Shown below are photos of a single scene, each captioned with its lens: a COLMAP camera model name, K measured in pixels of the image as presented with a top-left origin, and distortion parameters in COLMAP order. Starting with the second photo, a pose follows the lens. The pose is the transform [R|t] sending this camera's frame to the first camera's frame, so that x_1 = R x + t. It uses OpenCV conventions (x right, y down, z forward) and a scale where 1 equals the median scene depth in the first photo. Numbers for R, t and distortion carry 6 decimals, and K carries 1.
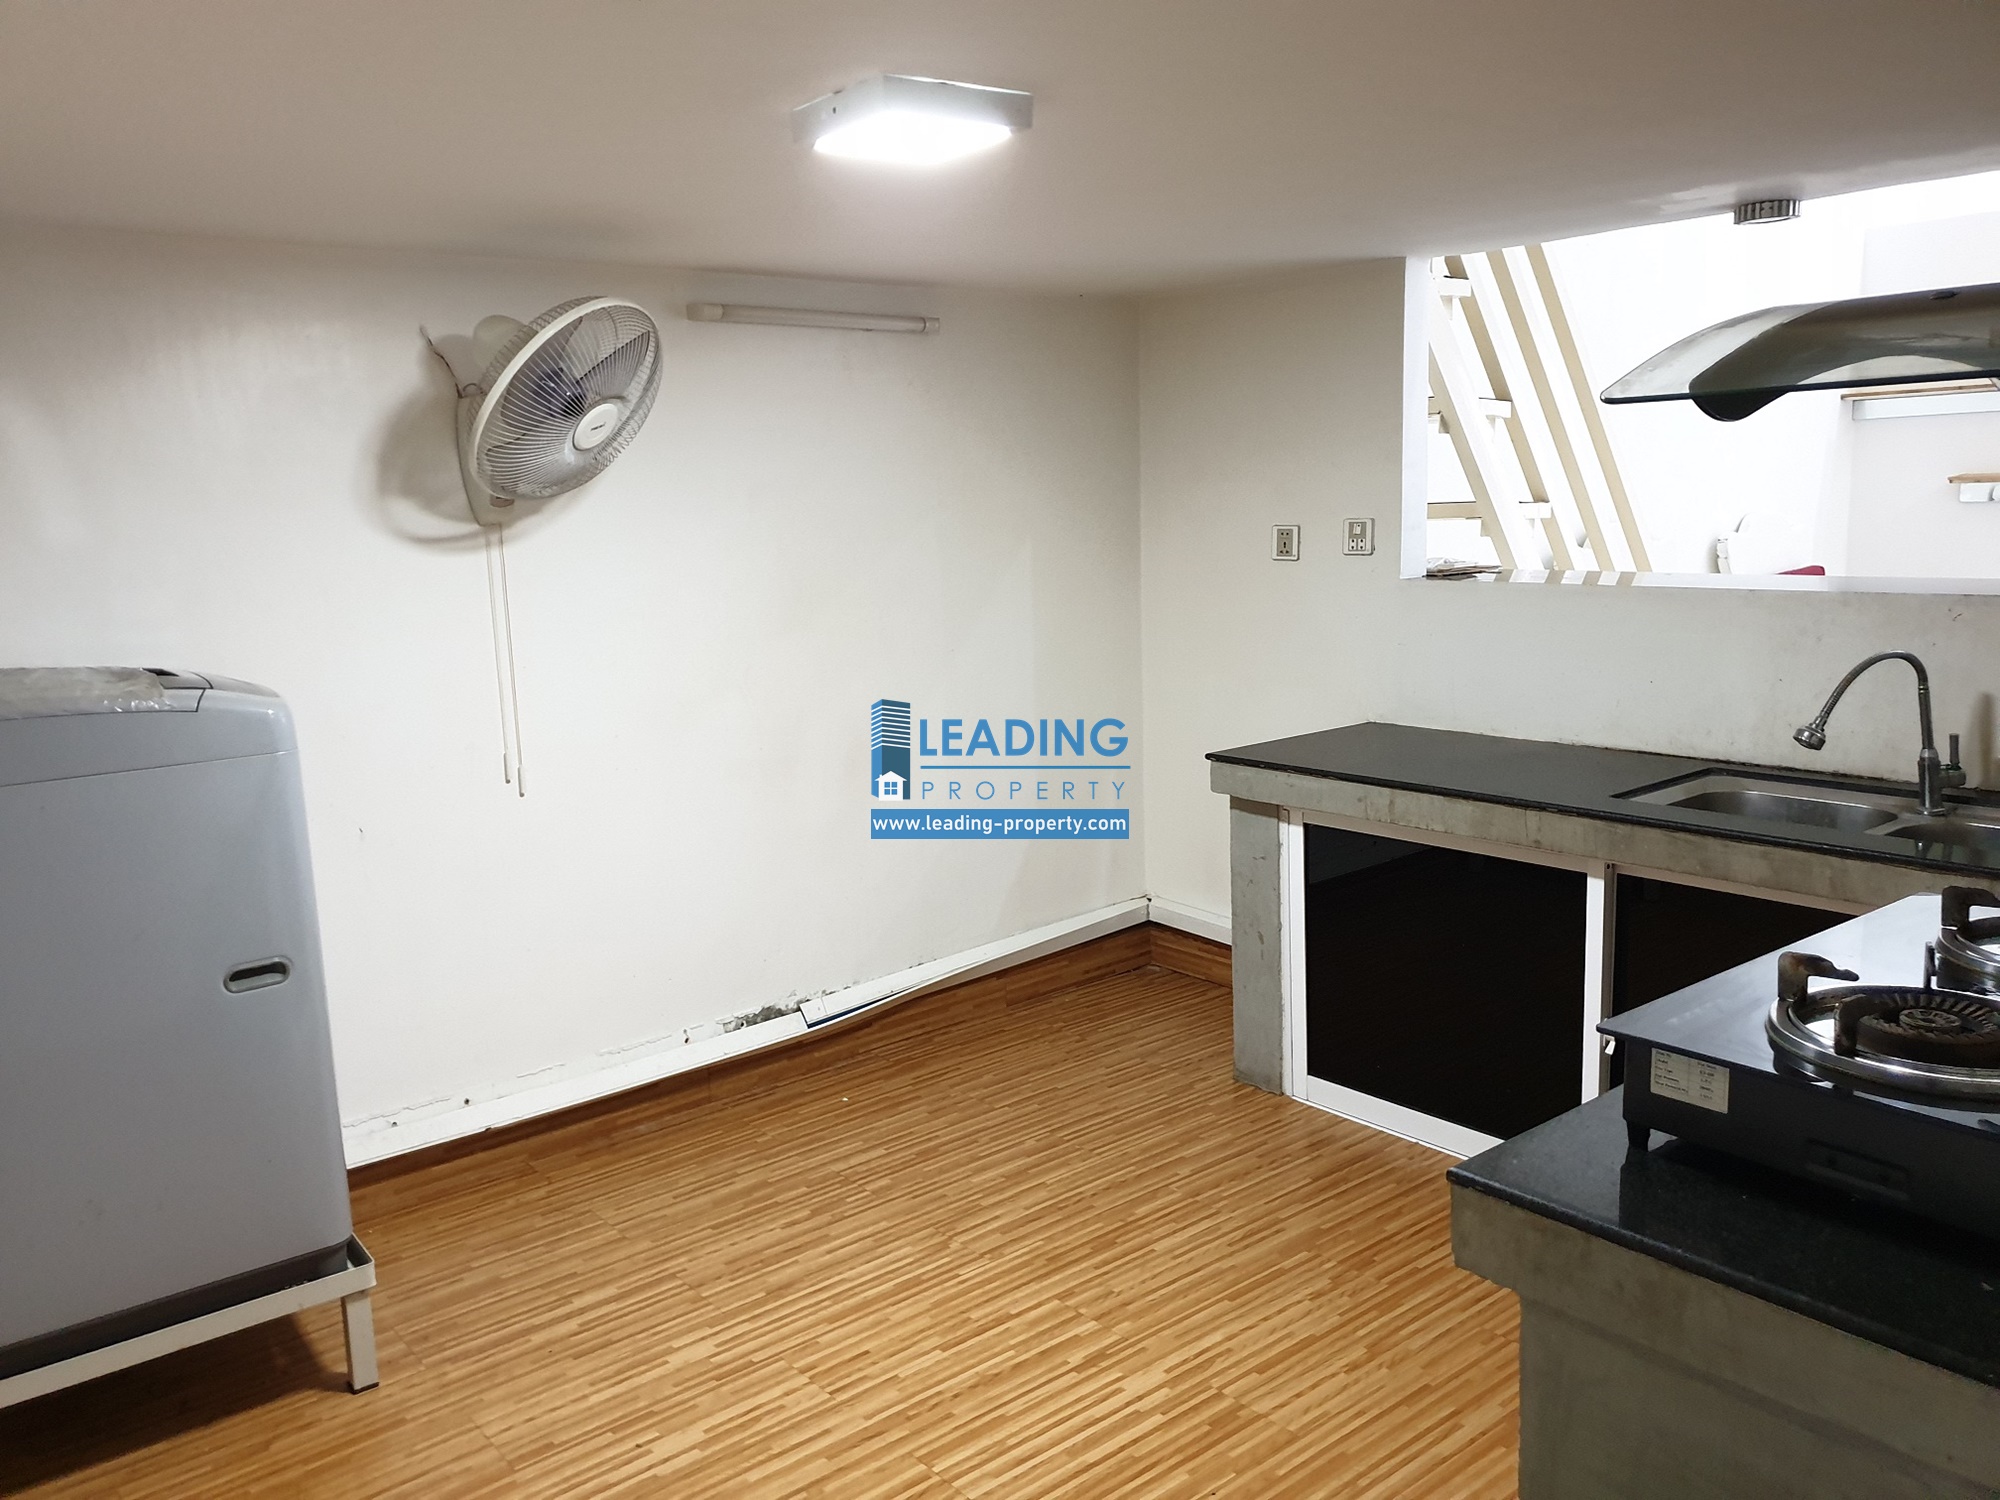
lens RADIAL K [[1563.0, 0, 1000.0], [0, 1563.0, 750.0], [0, 0, 1]] dist [0.001423, 0.002843]
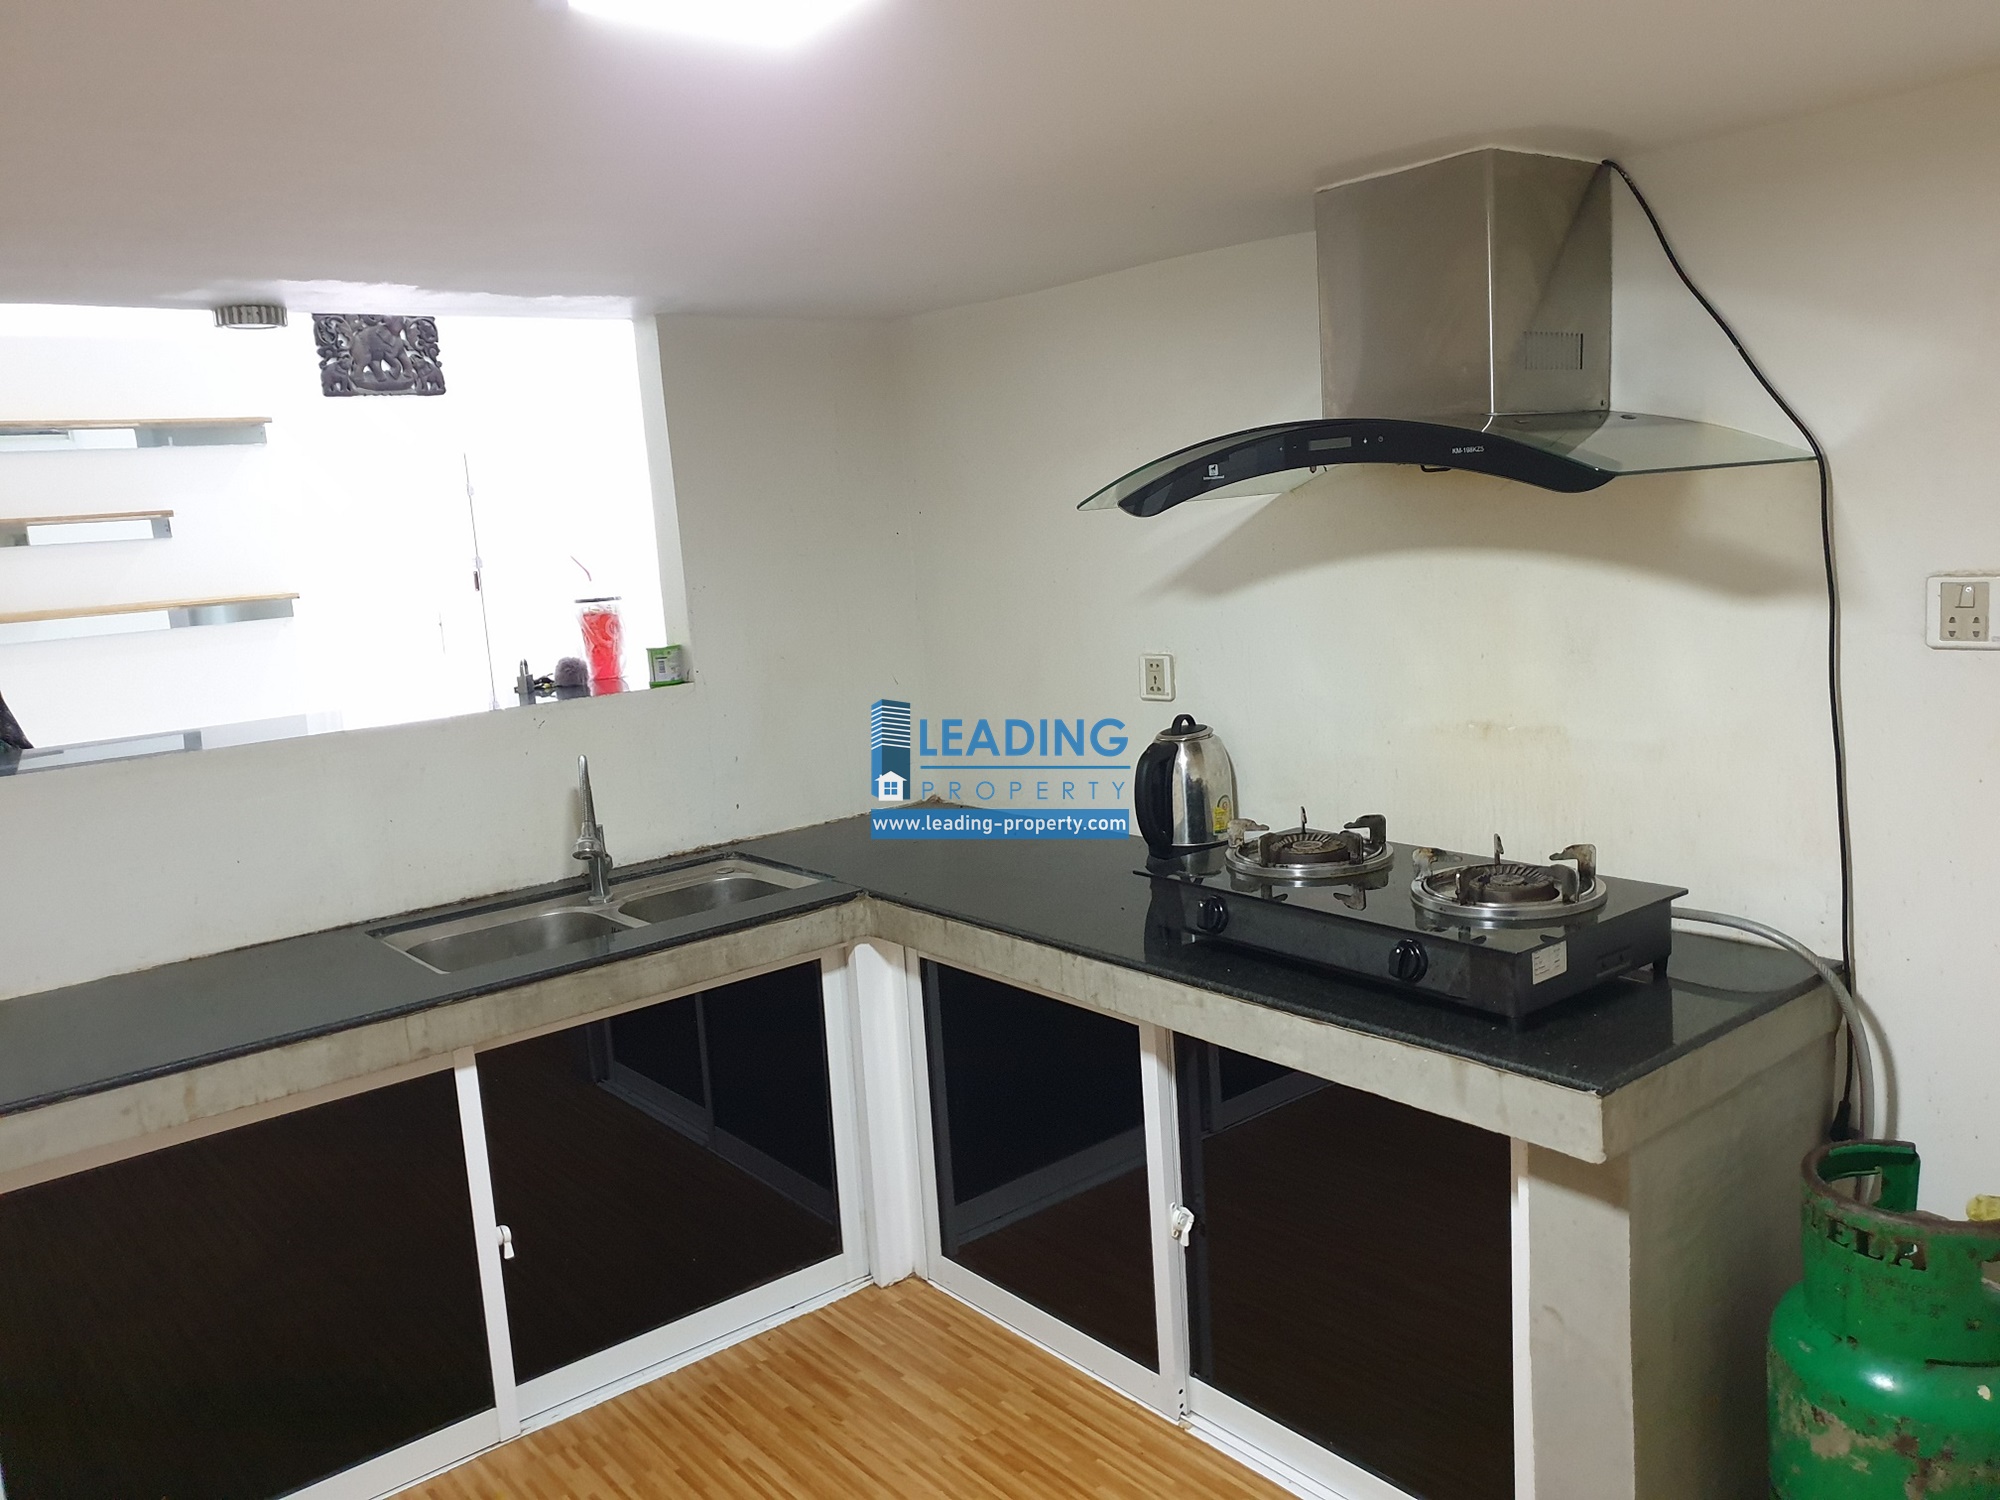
lens RADIAL K [[1563.0, 0, 1000.0], [0, 1563.0, 750.0], [0, 0, 1]] dist [0.001423, 0.002843]
pose [[0.012468, -0.122087, 0.992441, -0.431025], [0.234758, 0.965134, 0.115779, -0.113417], [-0.971974, 0.231540, 0.040694, 0.628421]]
